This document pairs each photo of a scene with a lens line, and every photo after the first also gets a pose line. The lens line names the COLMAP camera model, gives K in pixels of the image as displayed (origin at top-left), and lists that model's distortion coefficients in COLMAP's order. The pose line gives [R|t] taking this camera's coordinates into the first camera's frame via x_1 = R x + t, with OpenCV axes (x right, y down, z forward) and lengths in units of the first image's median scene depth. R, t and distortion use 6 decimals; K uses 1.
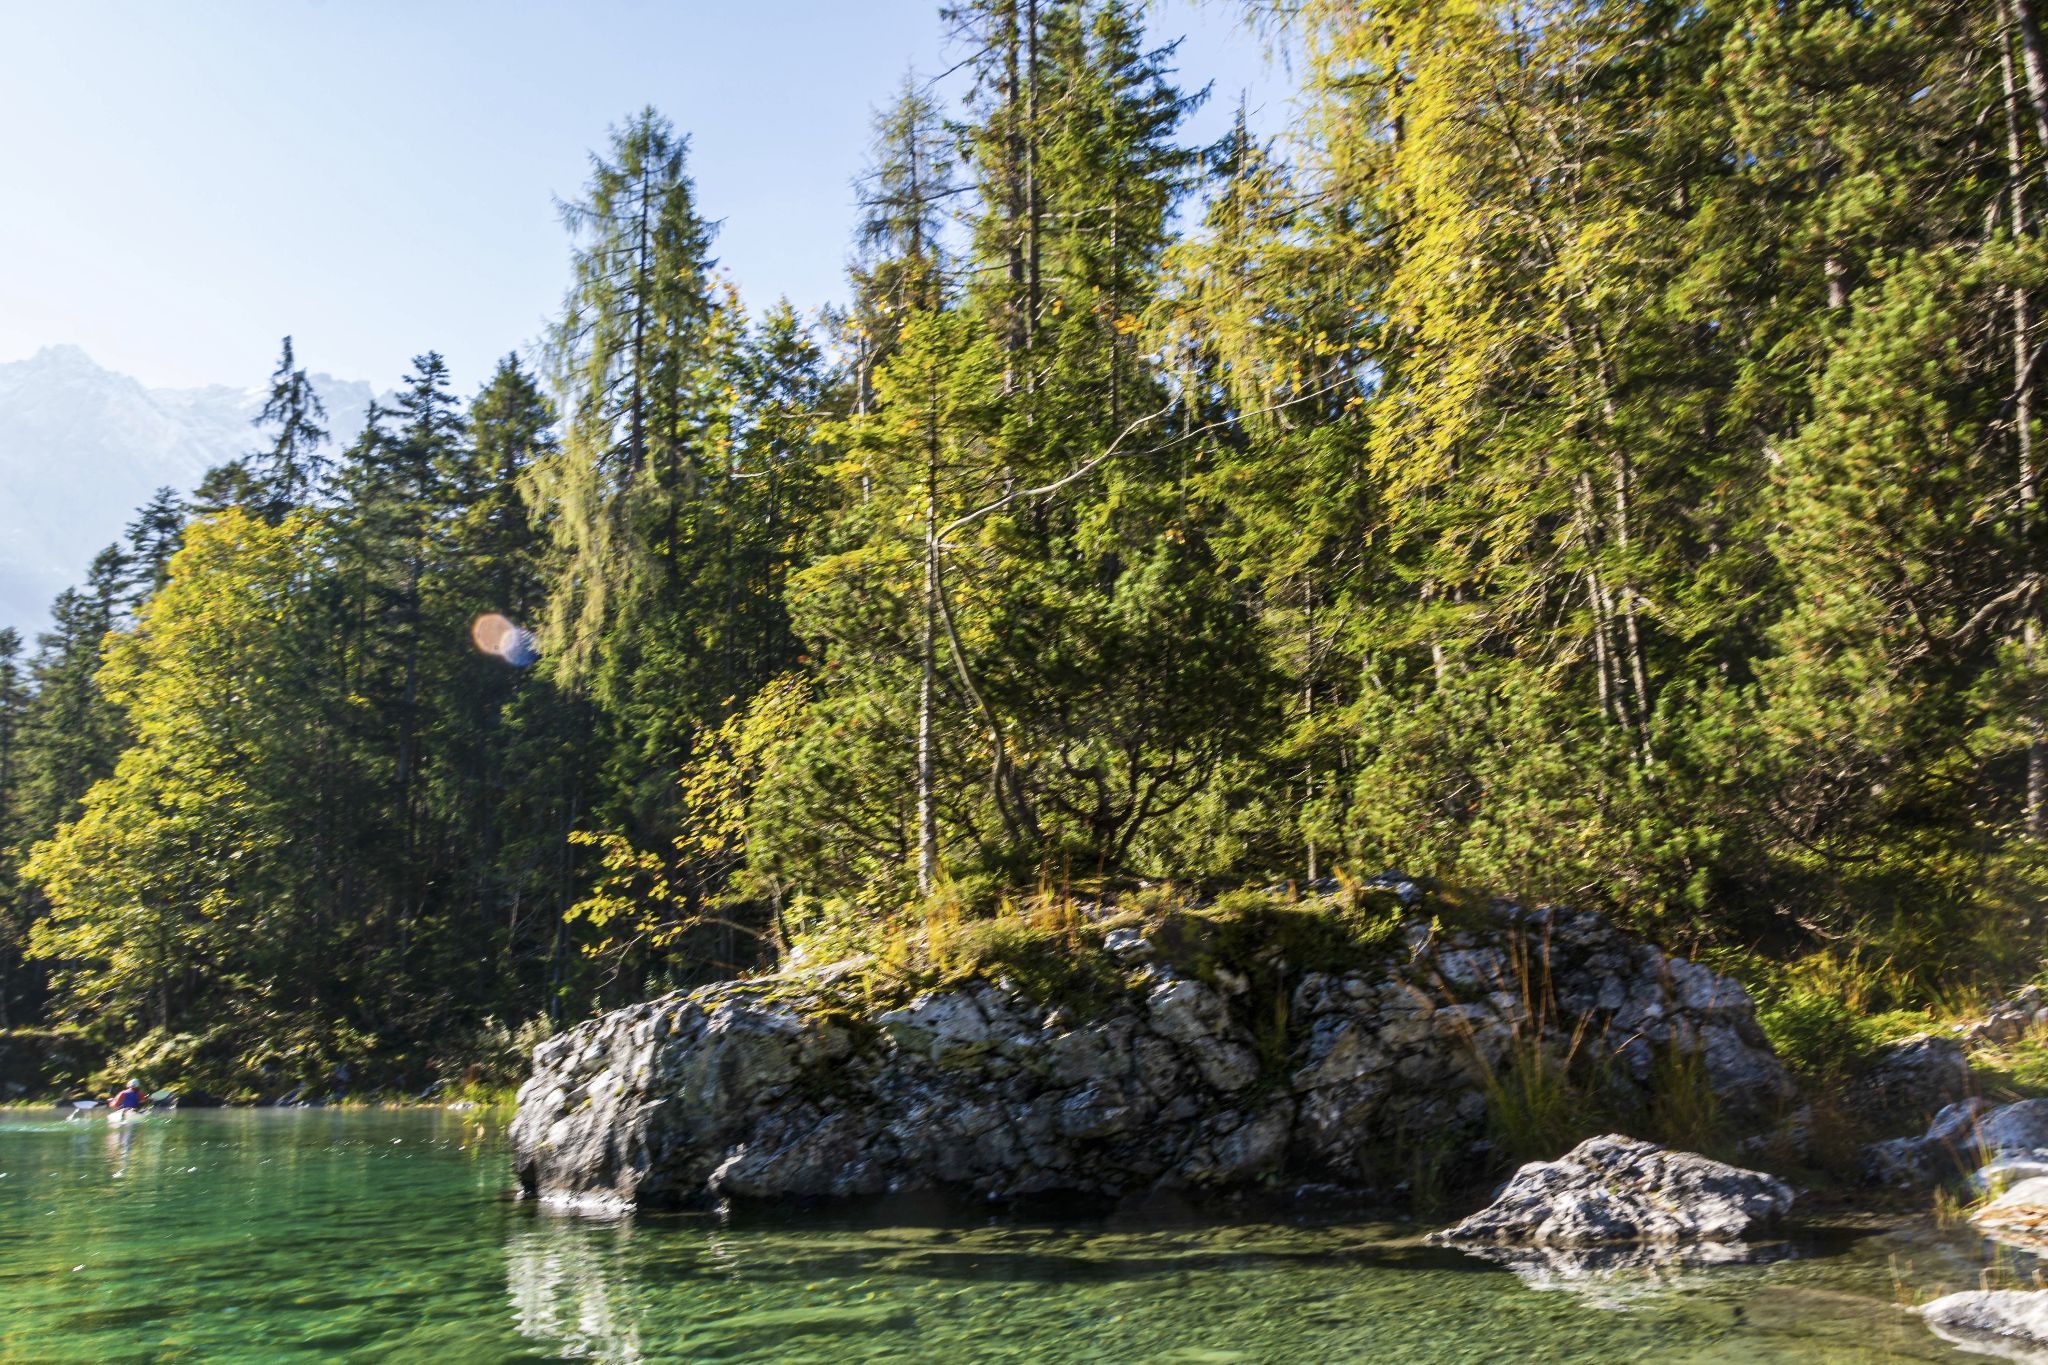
lens RADIAL K [[1591.9, 0, 1090.3], [0, 1591.9, 802.2], [0, 0, 1]] dist [-0.002363, -0.008798]
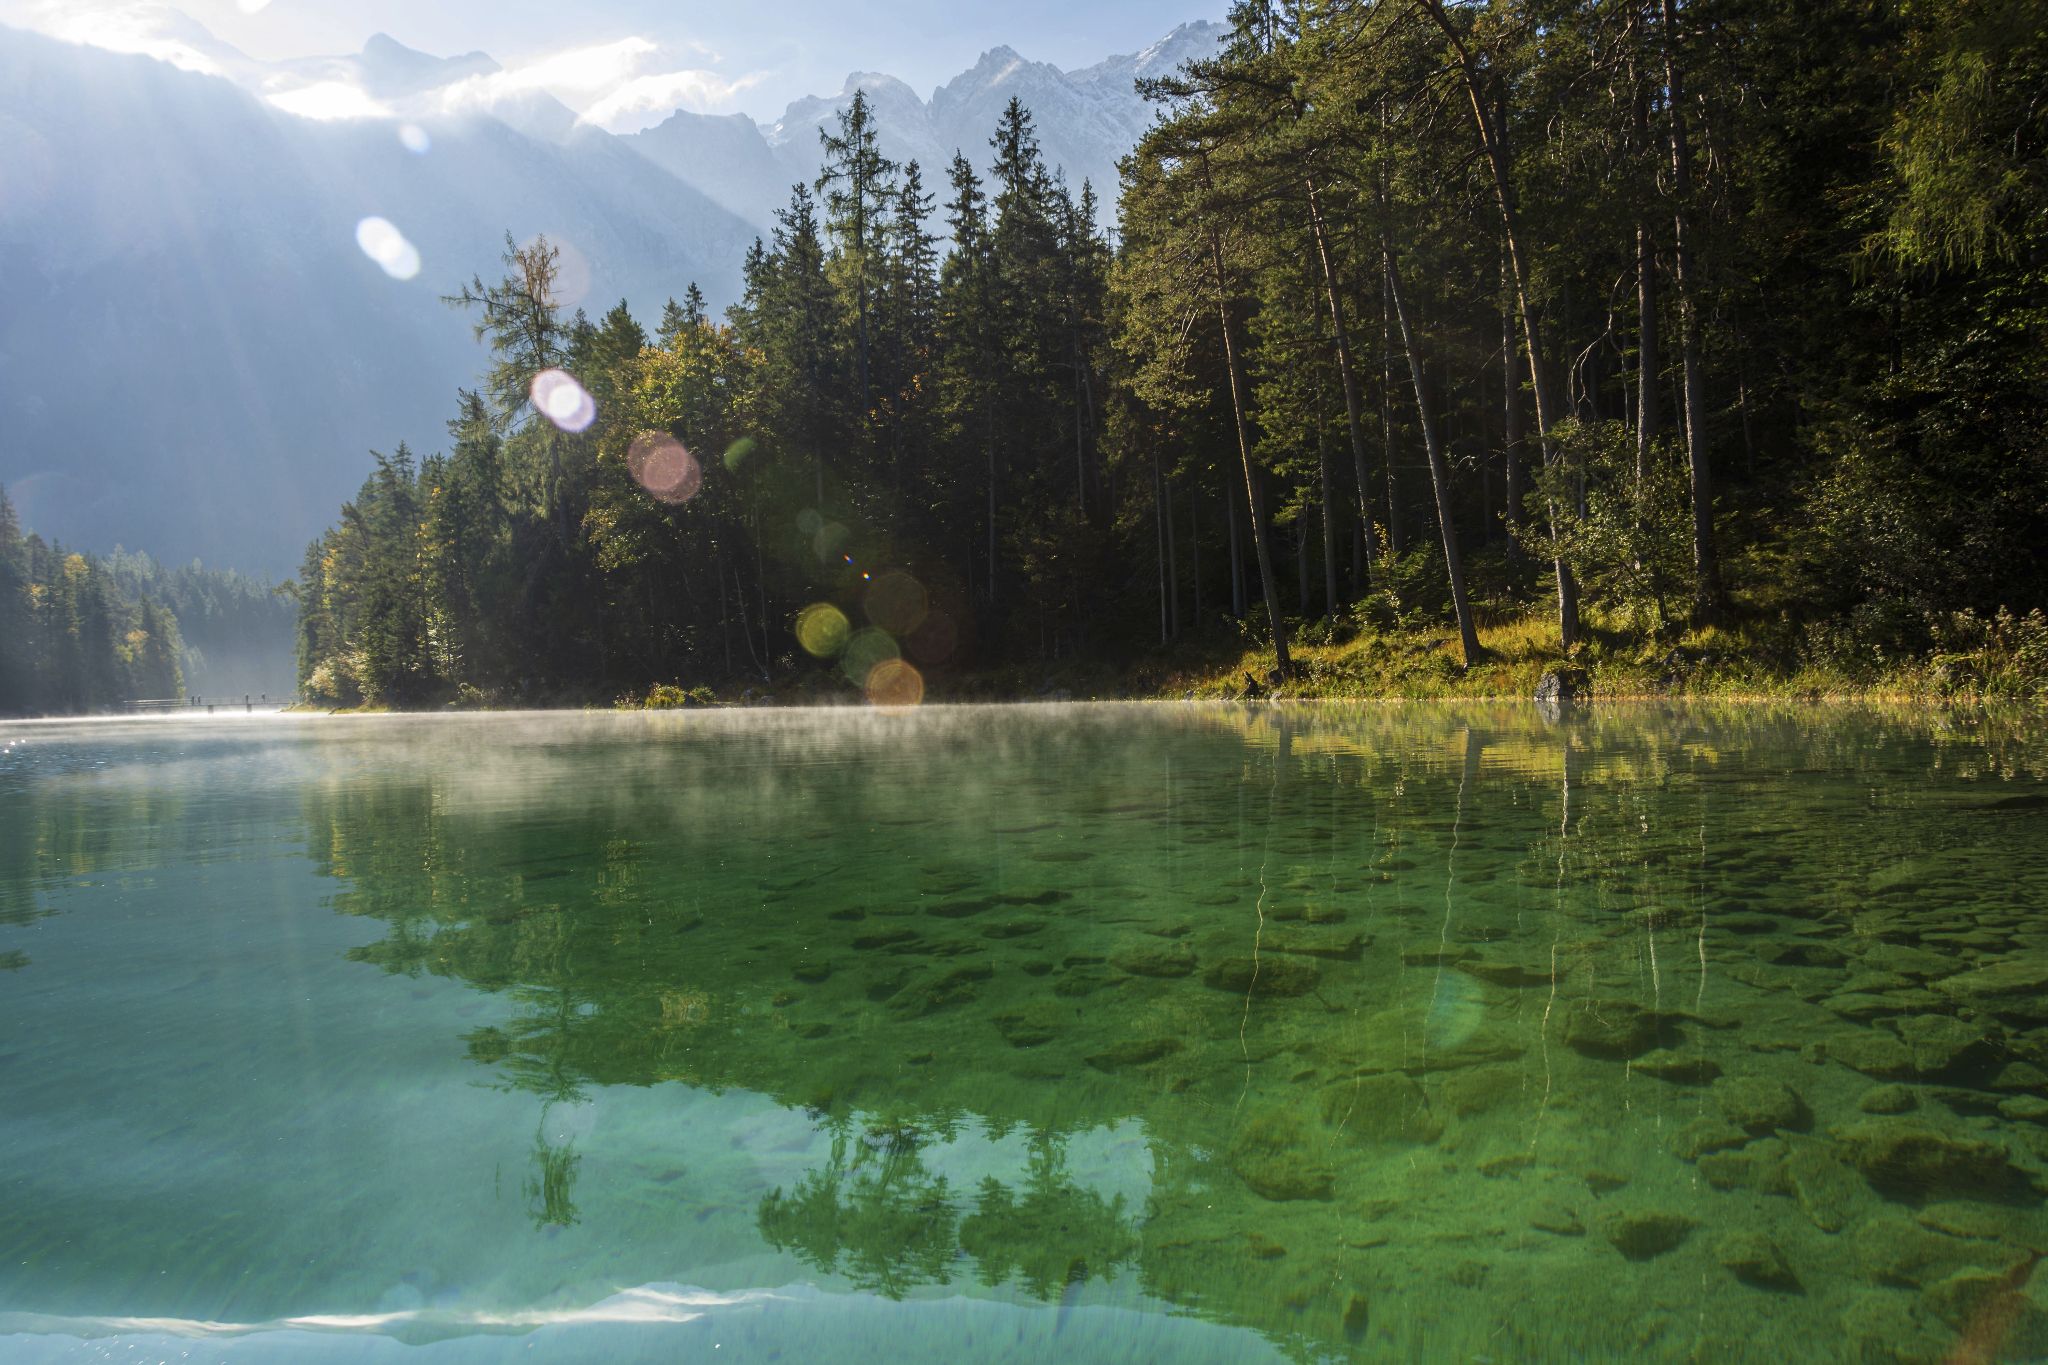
lens RADIAL K [[1453.6, 0, 999.6], [0, 1453.6, 680.6], [0, 0, 1]] dist [0.001075, -0.000480]
pose [[0.829253, -0.015363, -0.558663, -1.466486], [0.113537, 0.983408, 0.141485, 0.254151], [0.547220, -0.180756, 0.817238, 1.365686]]
